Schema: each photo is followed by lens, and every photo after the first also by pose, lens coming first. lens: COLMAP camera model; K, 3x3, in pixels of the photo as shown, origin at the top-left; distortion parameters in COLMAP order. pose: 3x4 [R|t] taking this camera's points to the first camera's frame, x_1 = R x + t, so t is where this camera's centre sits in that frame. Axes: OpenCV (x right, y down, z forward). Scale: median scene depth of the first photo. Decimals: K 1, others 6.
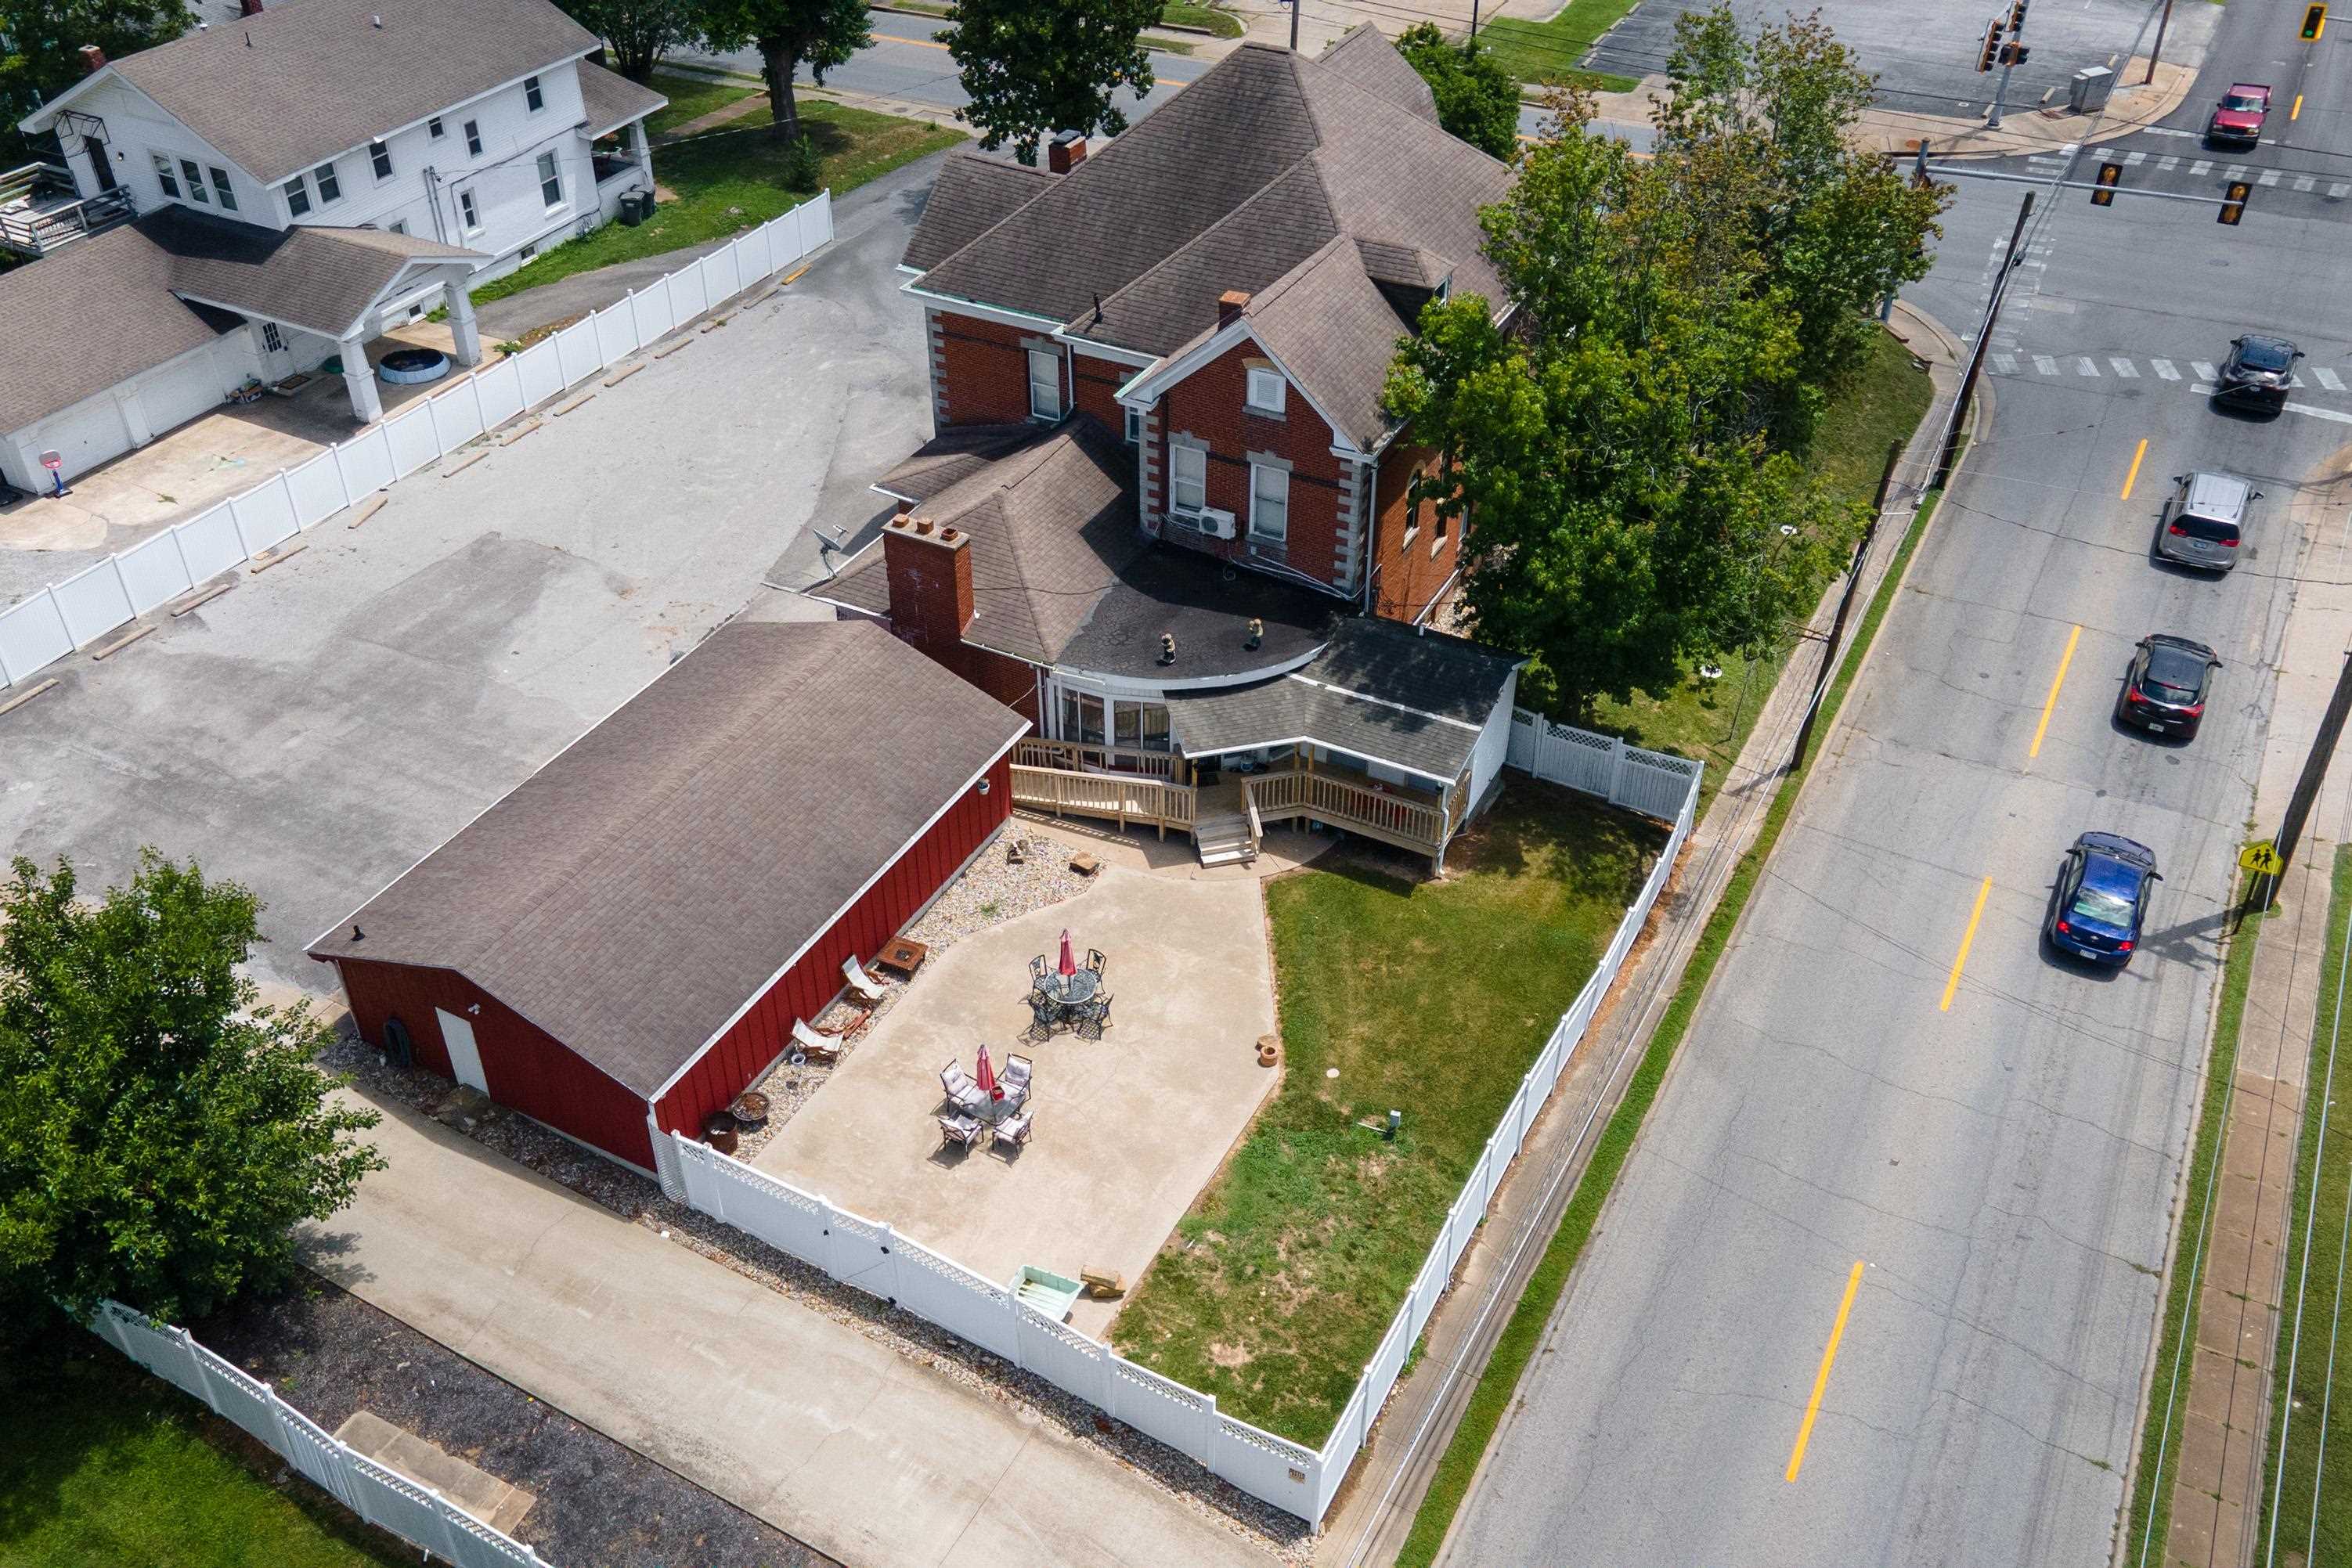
lens RADIAL K [[2033.9, 0, 1126.0], [0, 2033.9, 790.8], [0, 0, 1]] dist [0.018461, 0.010357]
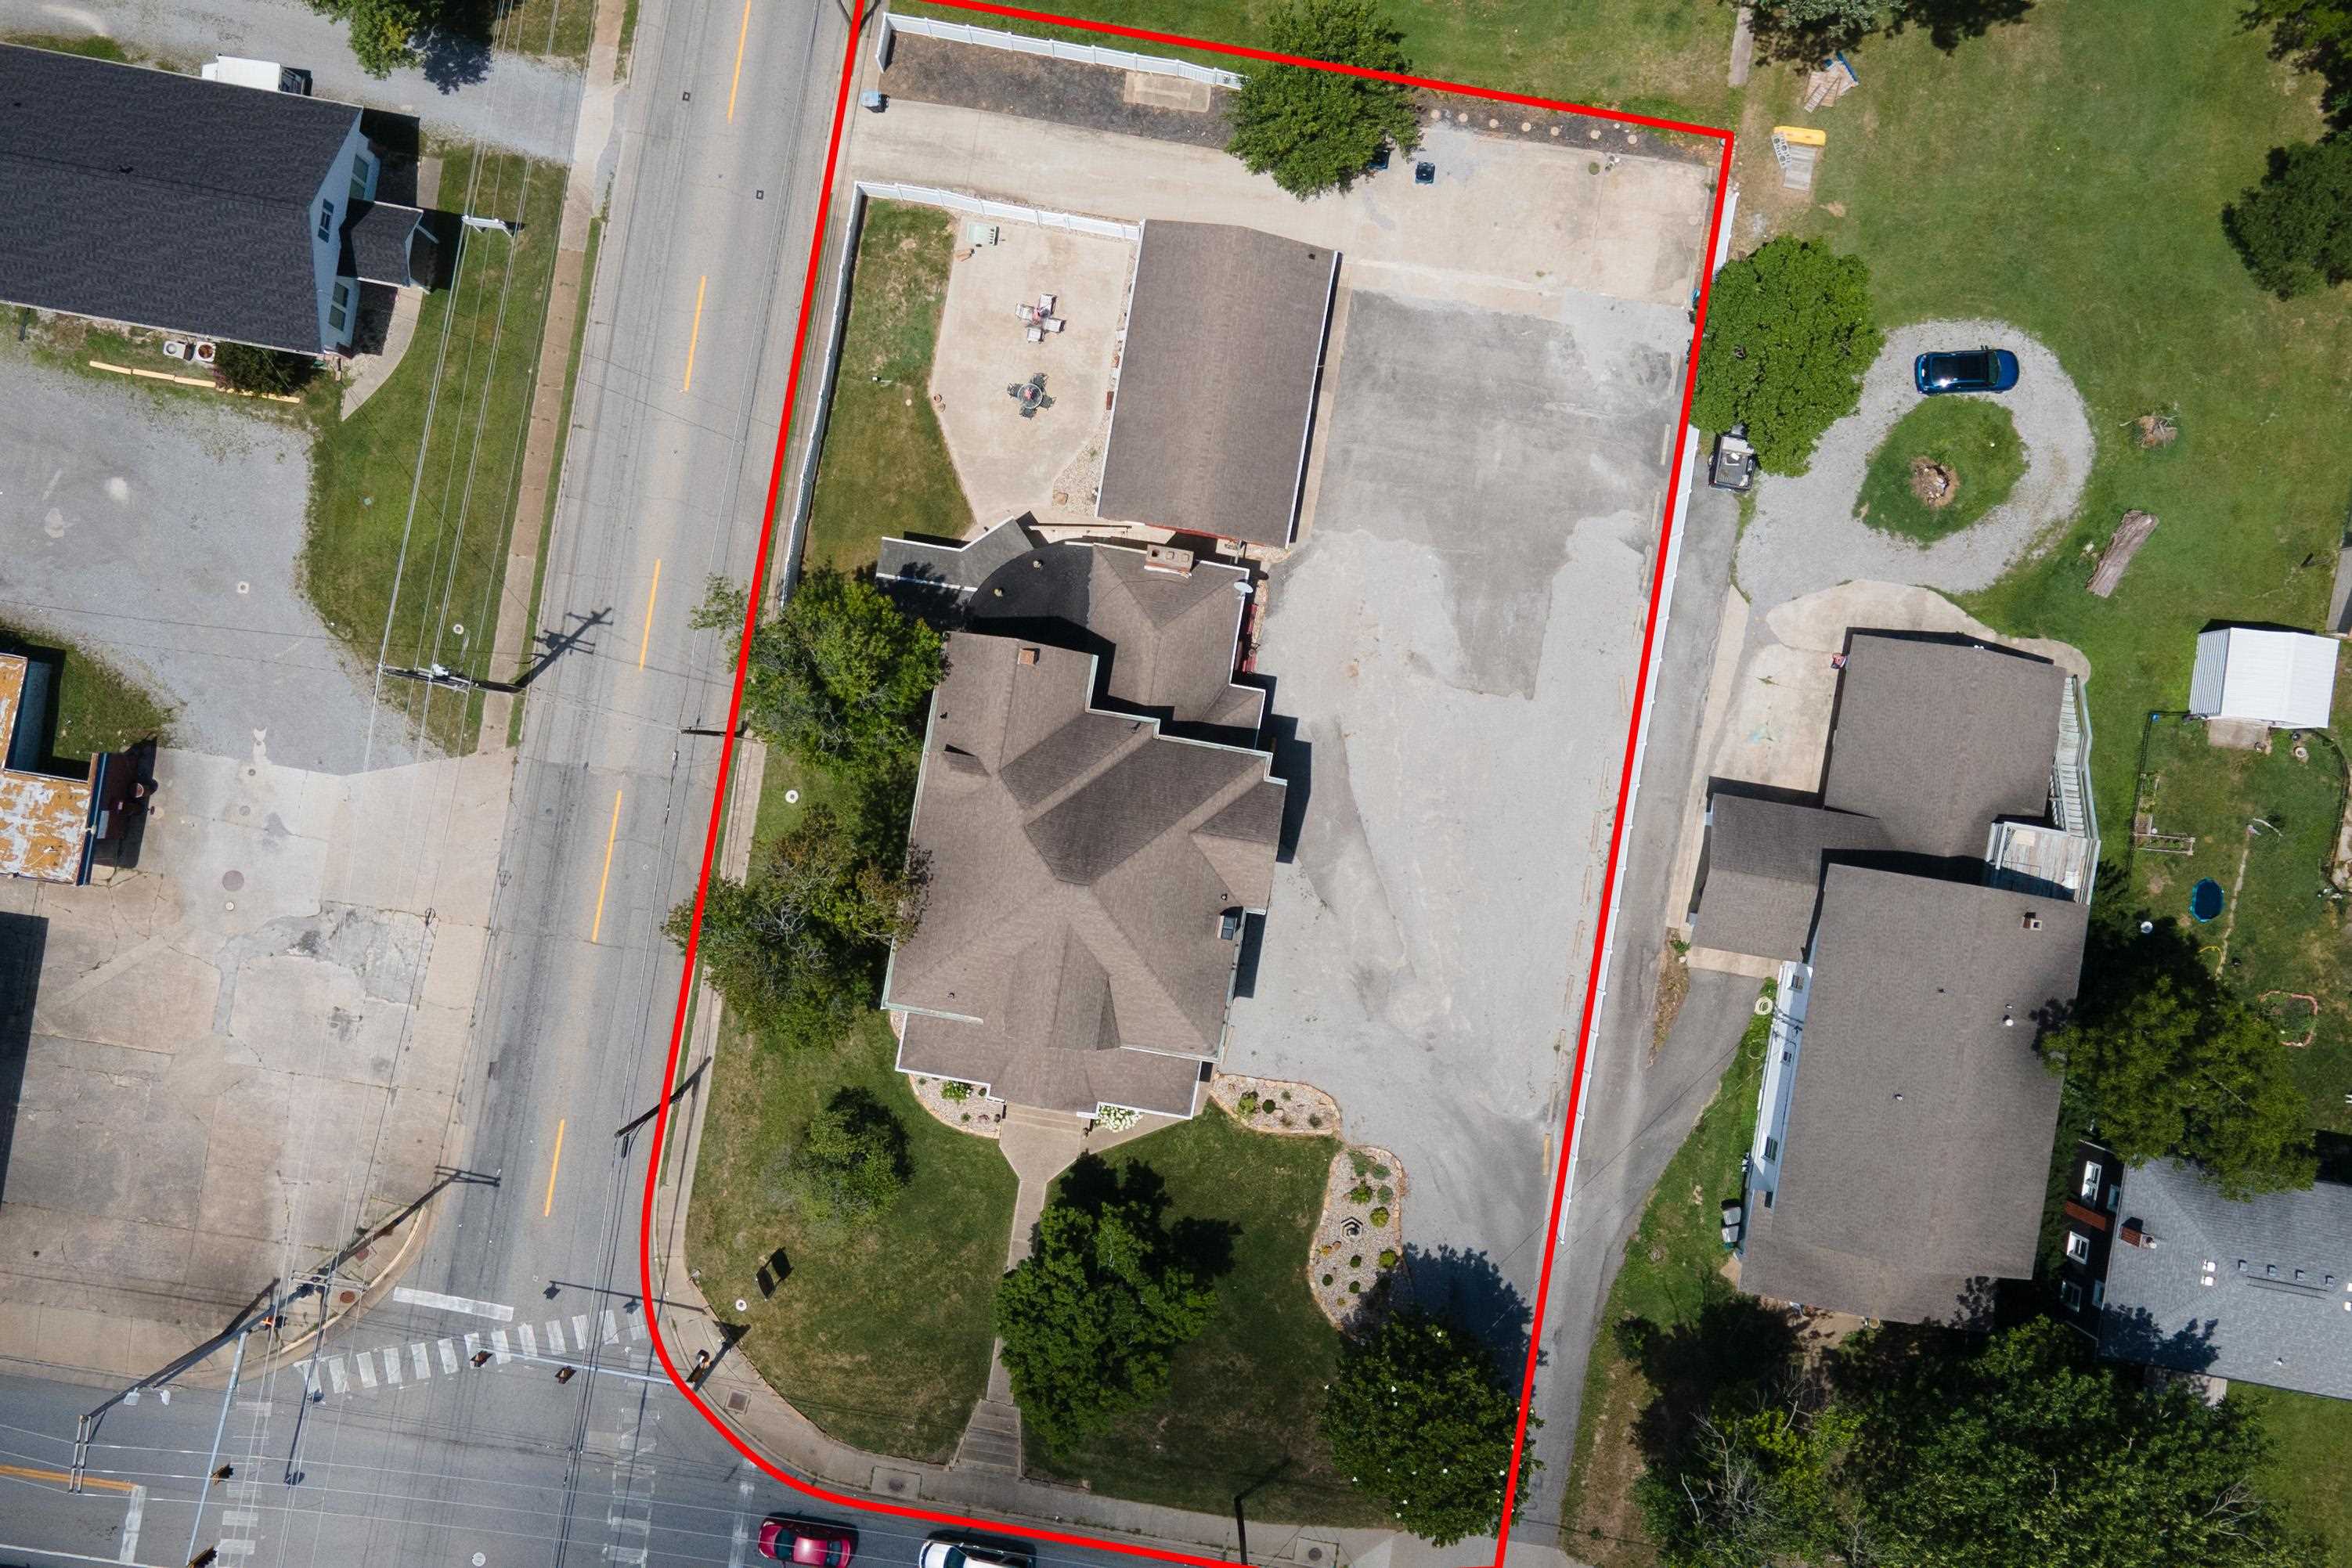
lens RADIAL K [[2033.9, 0, 1126.0], [0, 2033.9, 790.8], [0, 0, 1]] dist [0.018461, 0.010357]
pose [[-0.944602, 0.327620, 0.019788, -0.028134], [-0.183653, -0.577557, 0.795424, -1.810398], [0.272025, 0.747725, 0.605730, 0.012228]]
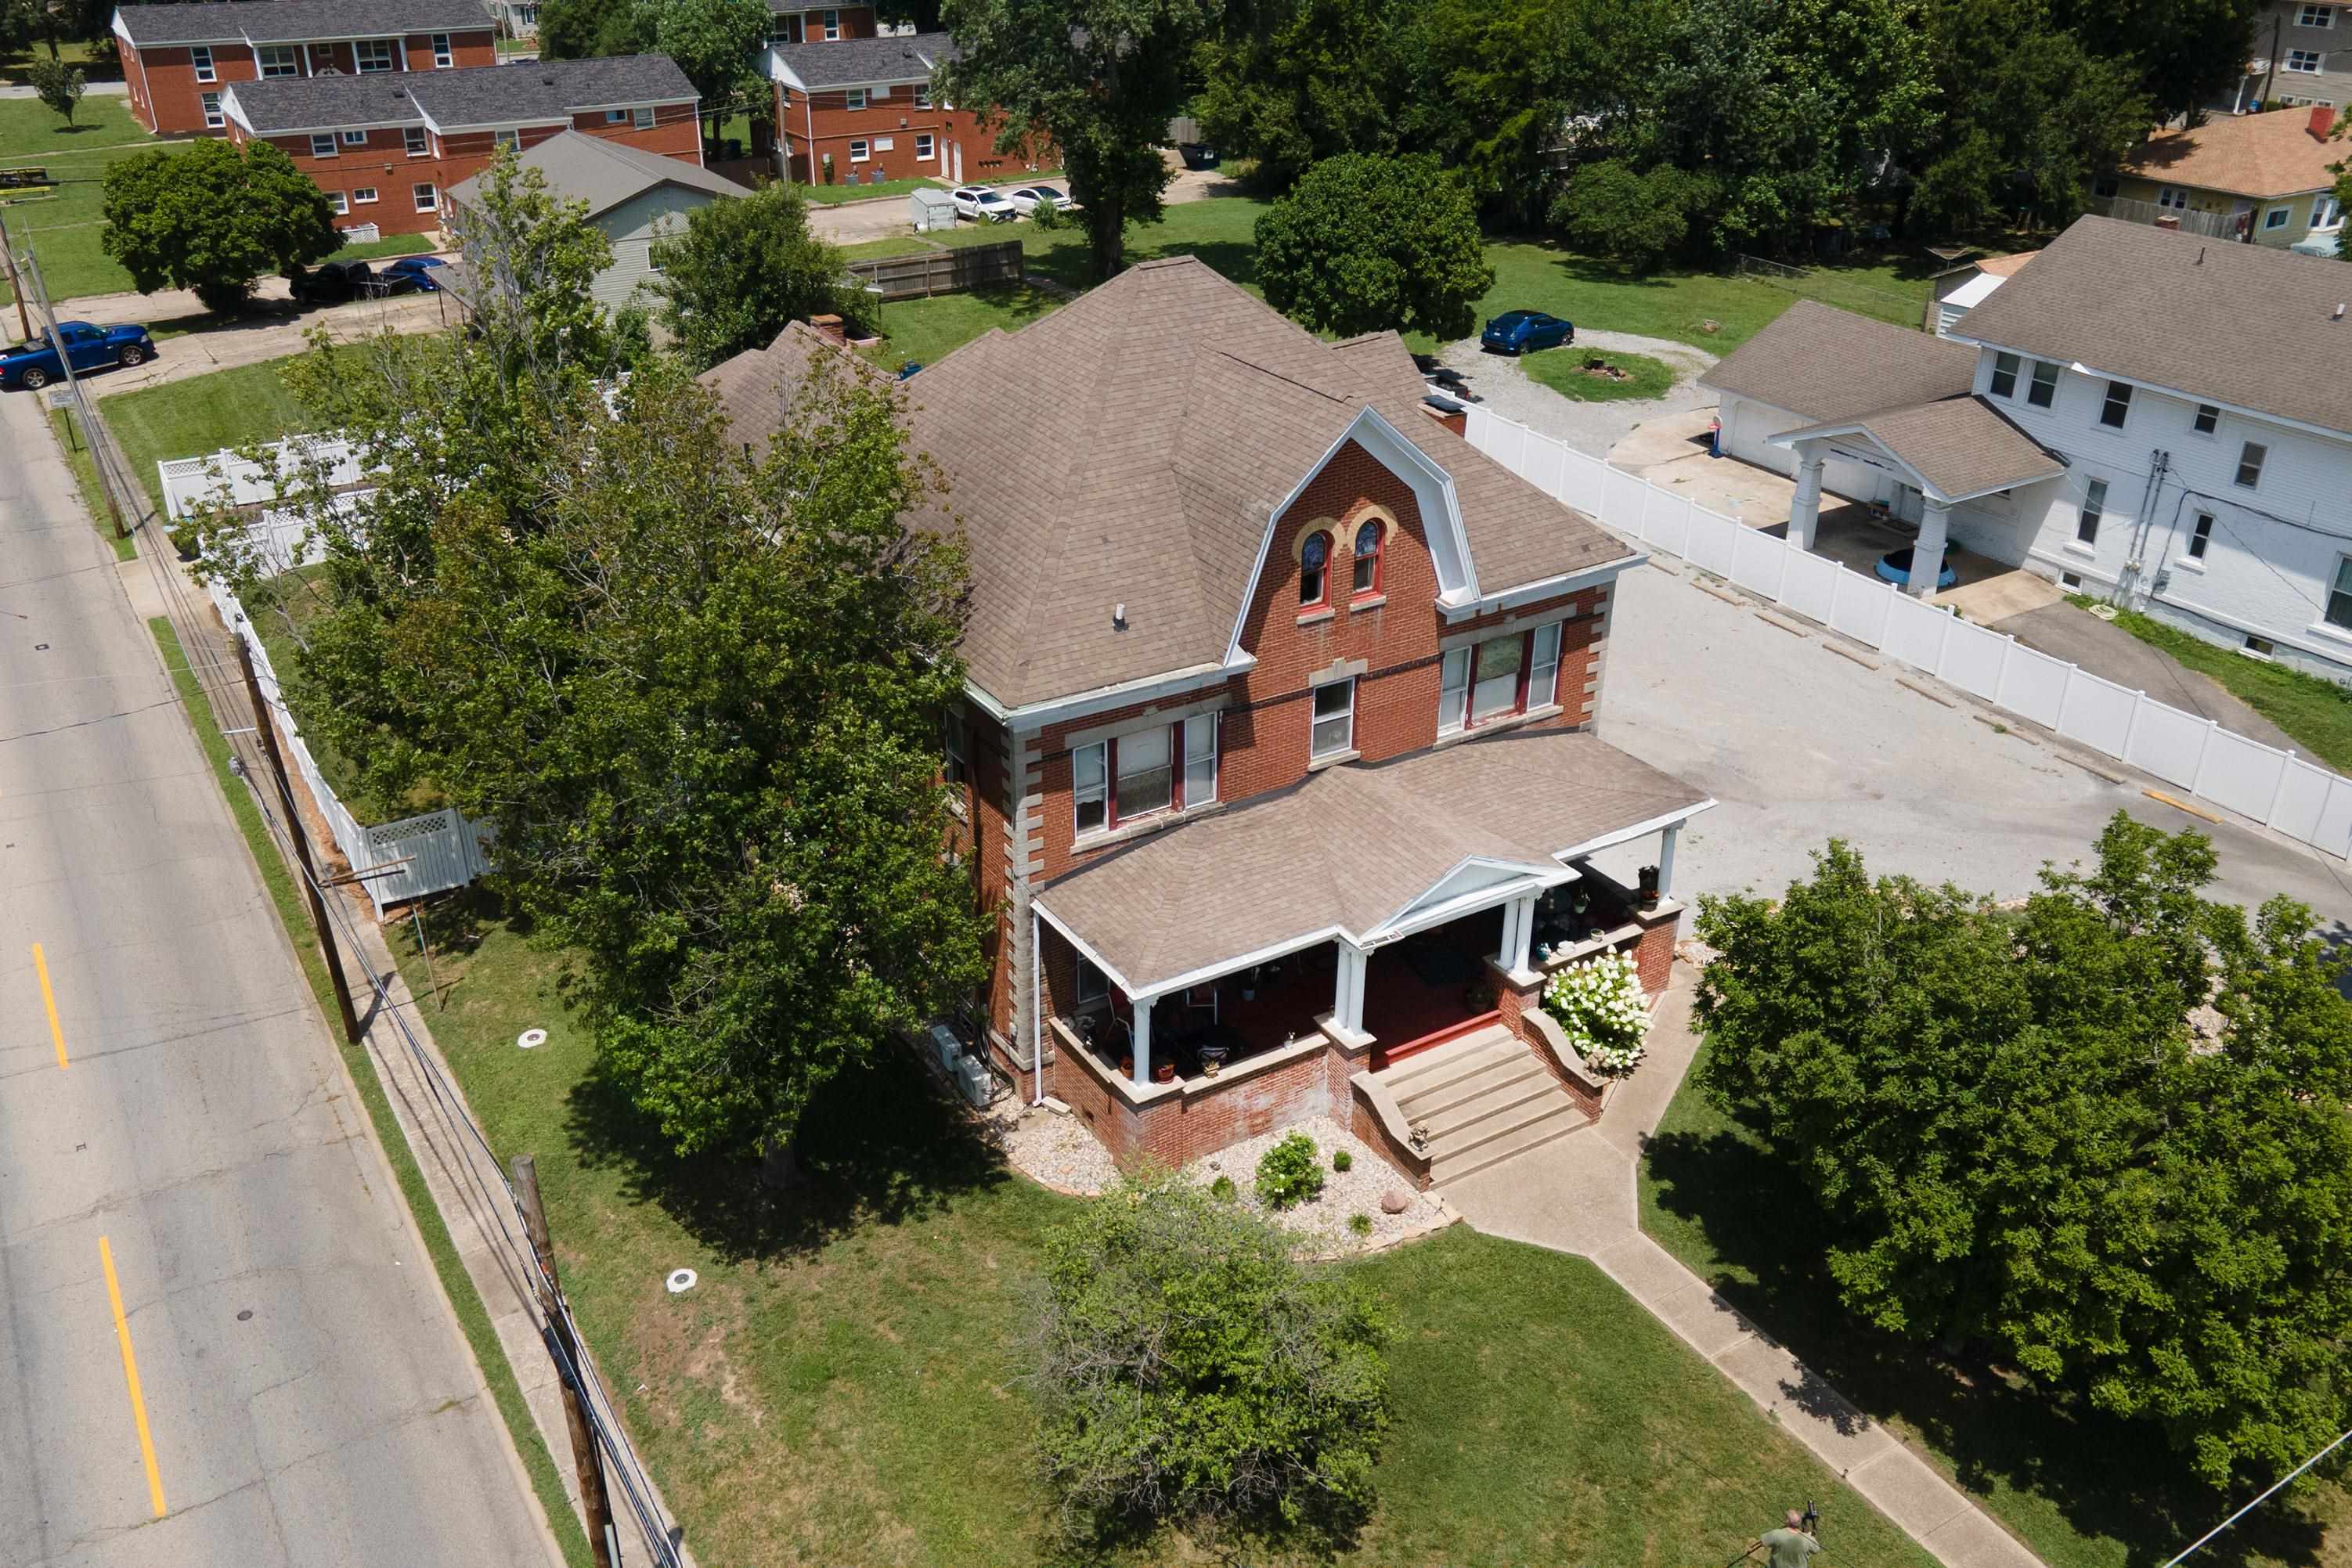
lens RADIAL K [[2033.9, 0, 1126.0], [0, 2033.9, 790.8], [0, 0, 1]] dist [0.018461, 0.010357]
pose [[-0.504623, 0.410994, -0.759237, 0.851705], [-0.517787, 0.559624, 0.647083, -0.853746], [0.690835, 0.719656, -0.069592, 1.367385]]
